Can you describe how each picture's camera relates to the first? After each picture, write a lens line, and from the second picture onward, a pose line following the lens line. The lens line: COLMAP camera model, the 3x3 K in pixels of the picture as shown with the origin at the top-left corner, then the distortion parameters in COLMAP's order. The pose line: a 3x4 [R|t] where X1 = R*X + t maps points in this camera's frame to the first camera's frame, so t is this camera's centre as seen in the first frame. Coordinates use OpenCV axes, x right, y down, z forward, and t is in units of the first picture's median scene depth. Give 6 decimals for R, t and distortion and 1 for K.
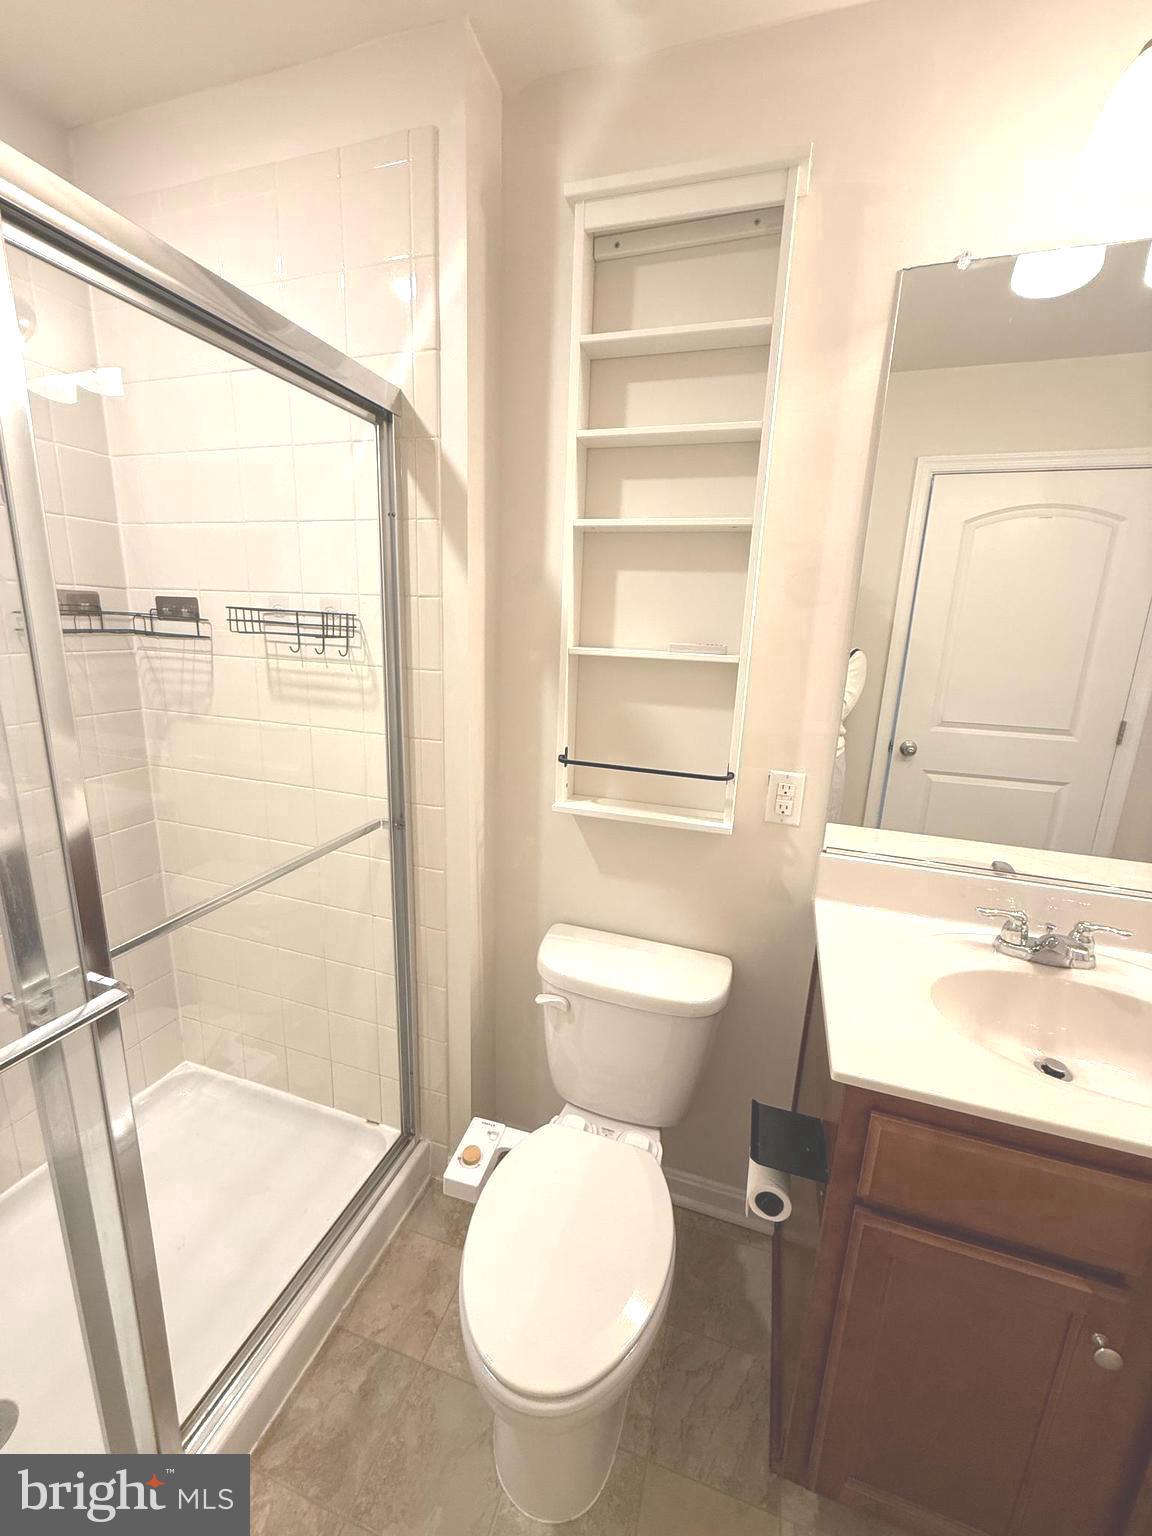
lens RADIAL K [[610.2, 0, 577.4], [0, 610.2, 761.4], [0, 0, 1]] dist [-0.000553, 0.000389]
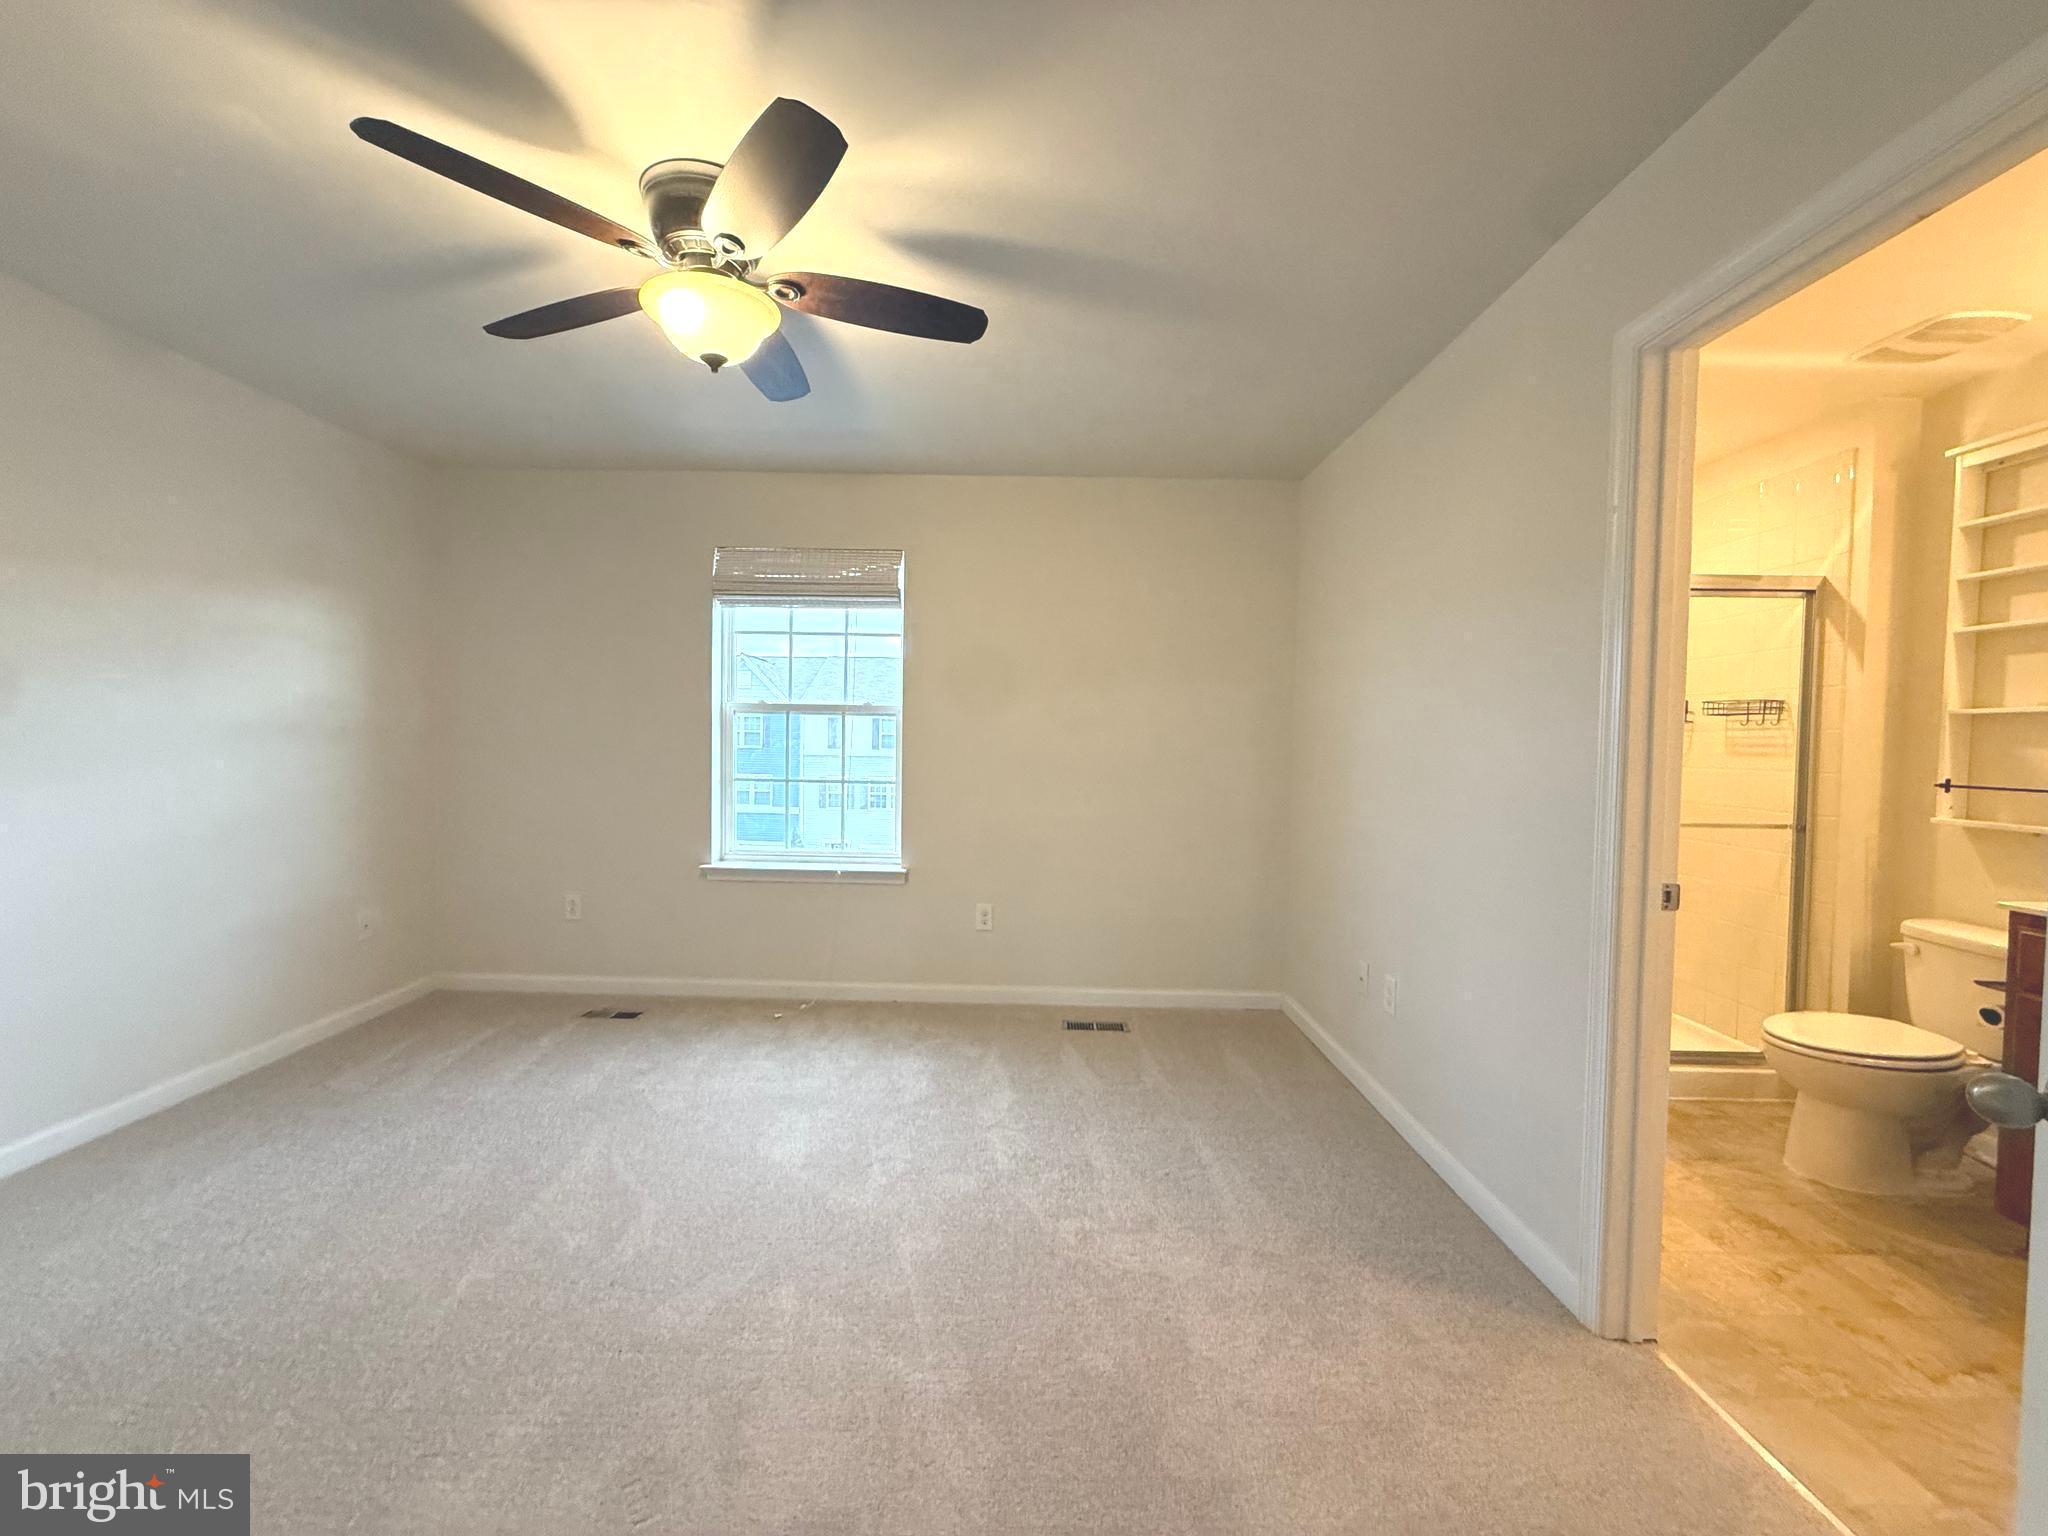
lens RADIAL K [[813.6, 0, 1014.0], [0, 813.6, 765.8], [0, 0, 1]] dist [-0.000553, 0.000389]
pose [[0.293875, -0.000311, -0.955844, 1.228607], [-0.221880, 0.972663, -0.068534, 0.596698], [0.929735, 0.232223, 0.285772, -1.684775]]
